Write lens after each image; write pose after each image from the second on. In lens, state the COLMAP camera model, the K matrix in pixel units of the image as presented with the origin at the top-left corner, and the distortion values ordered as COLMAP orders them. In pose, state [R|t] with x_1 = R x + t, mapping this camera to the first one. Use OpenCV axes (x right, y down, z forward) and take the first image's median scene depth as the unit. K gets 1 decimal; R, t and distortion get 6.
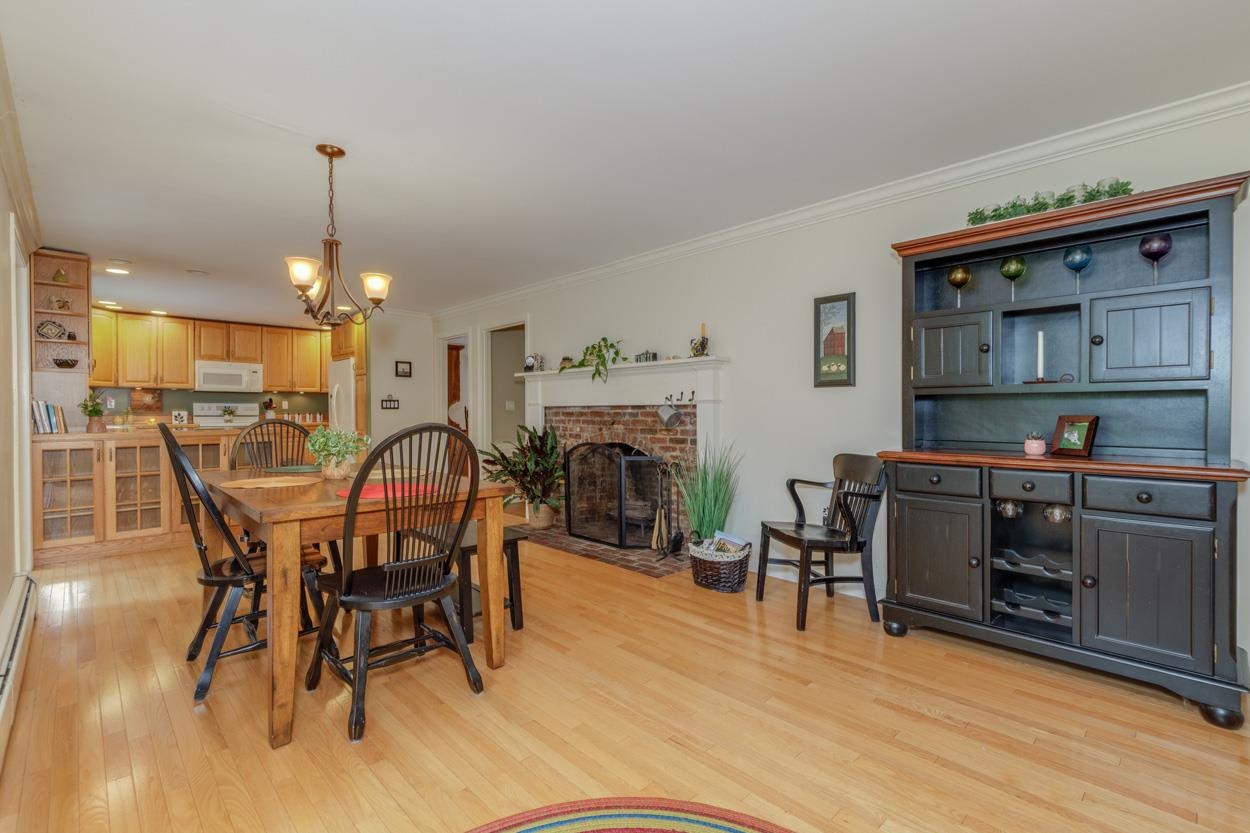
lens RADIAL K [[564.5, 0, 623.9], [0, 564.5, 417.3], [0, 0, 1]] dist [0.004875, -0.000637]
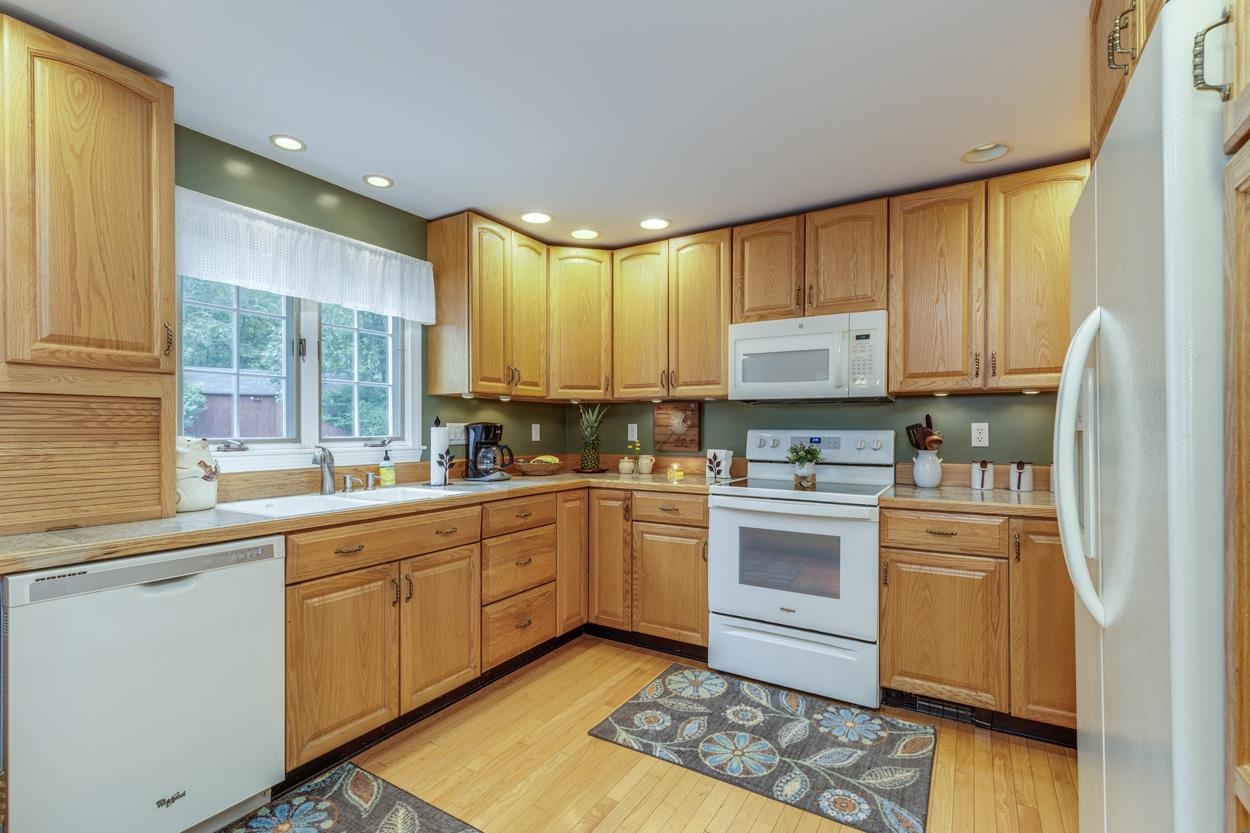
lens RADIAL K [[564.5, 0, 617.6], [0, 564.5, 431.0], [0, 0, 1]] dist [0.004875, -0.000637]
pose [[0.237607, 0.005053, -0.971348, -0.590223], [-0.010050, 0.999946, 0.002743, -0.039325], [0.971309, 0.009110, 0.237645, 1.271821]]
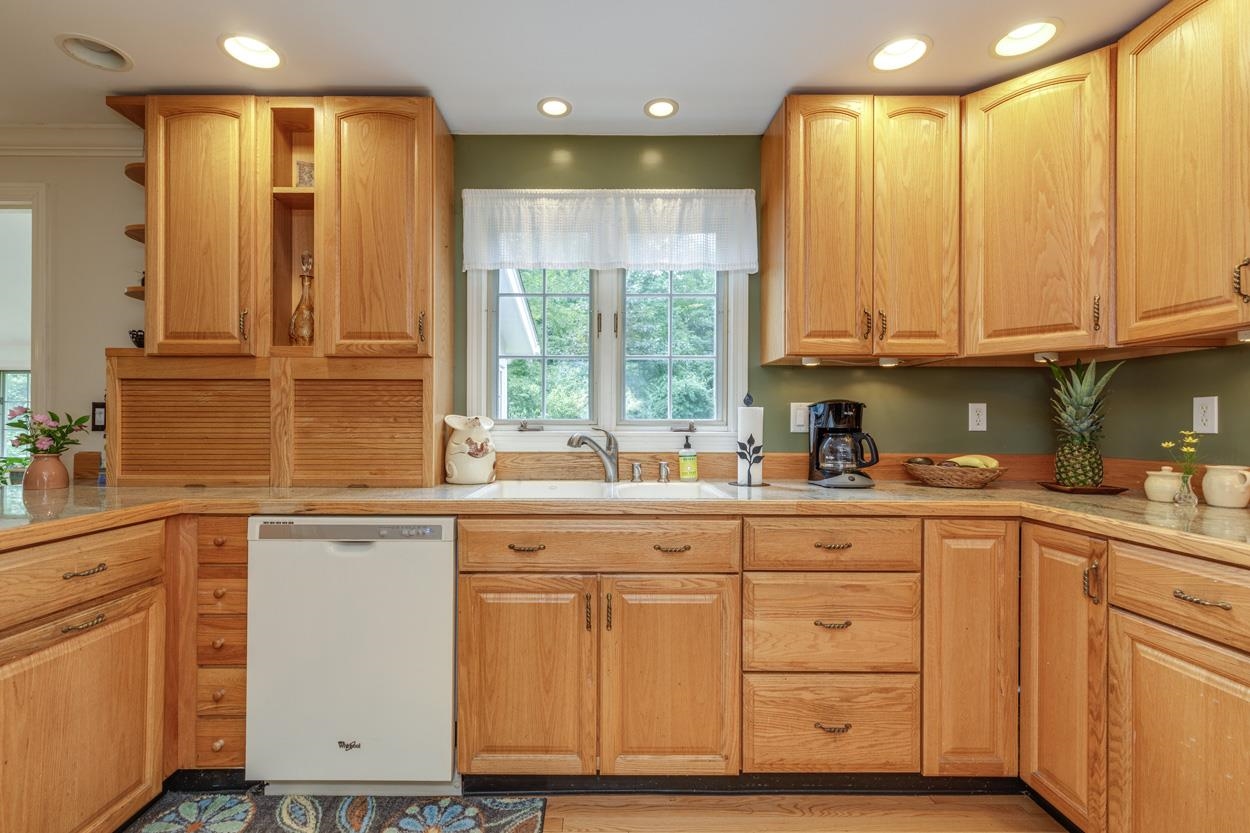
lens RADIAL K [[564.5, 0, 606.1], [0, 564.5, 422.8], [0, 0, 1]] dist [0.004875, -0.000637]
pose [[-0.693549, -0.002019, -0.720407, -0.813633], [-0.009765, 0.999931, 0.006598, -0.029374], [0.720344, 0.011611, -0.693520, 1.451472]]
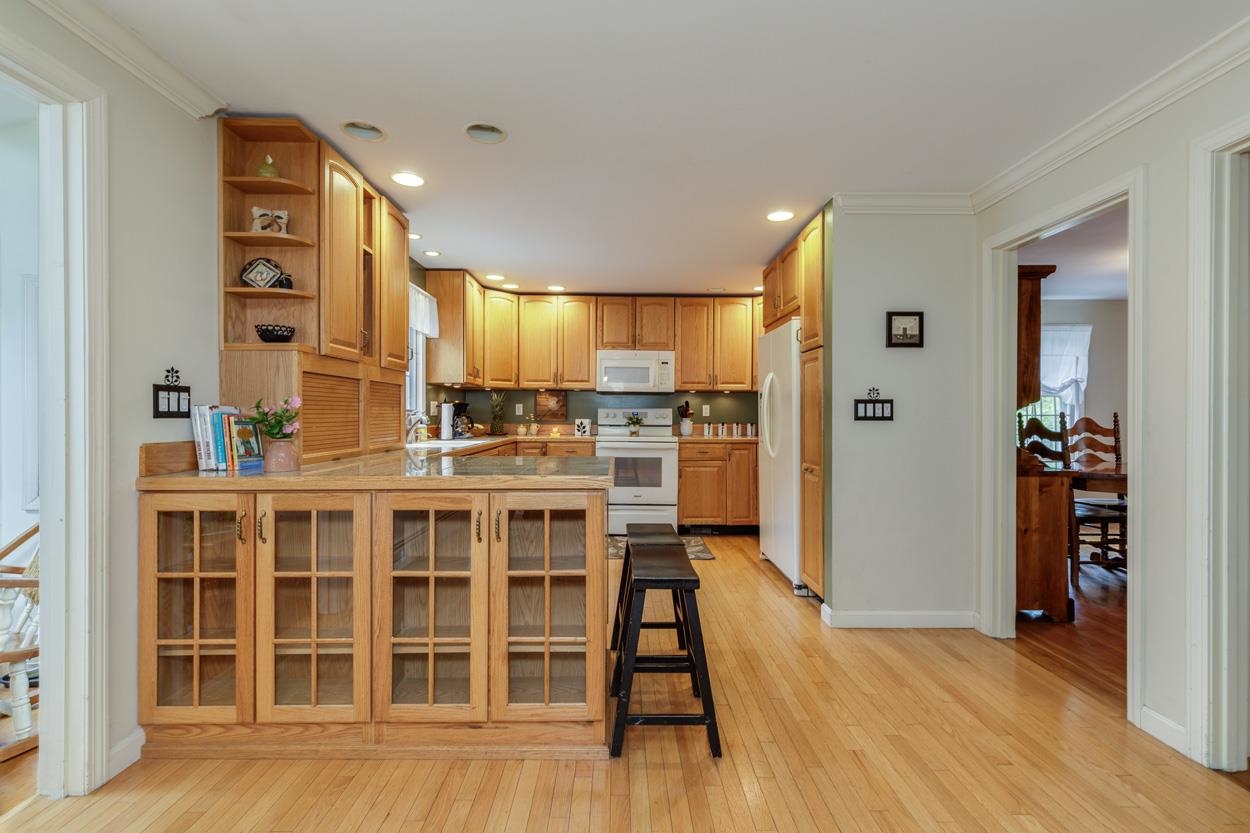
lens RADIAL K [[564.5, 0, 619.5], [0, 564.5, 416.9], [0, 0, 1]] dist [0.004875, -0.000637]
pose [[0.723883, 0.006839, -0.689889, -0.351800], [-0.011877, 0.999926, -0.002551, -0.019266], [0.689820, 0.010041, 0.723911, 0.753080]]
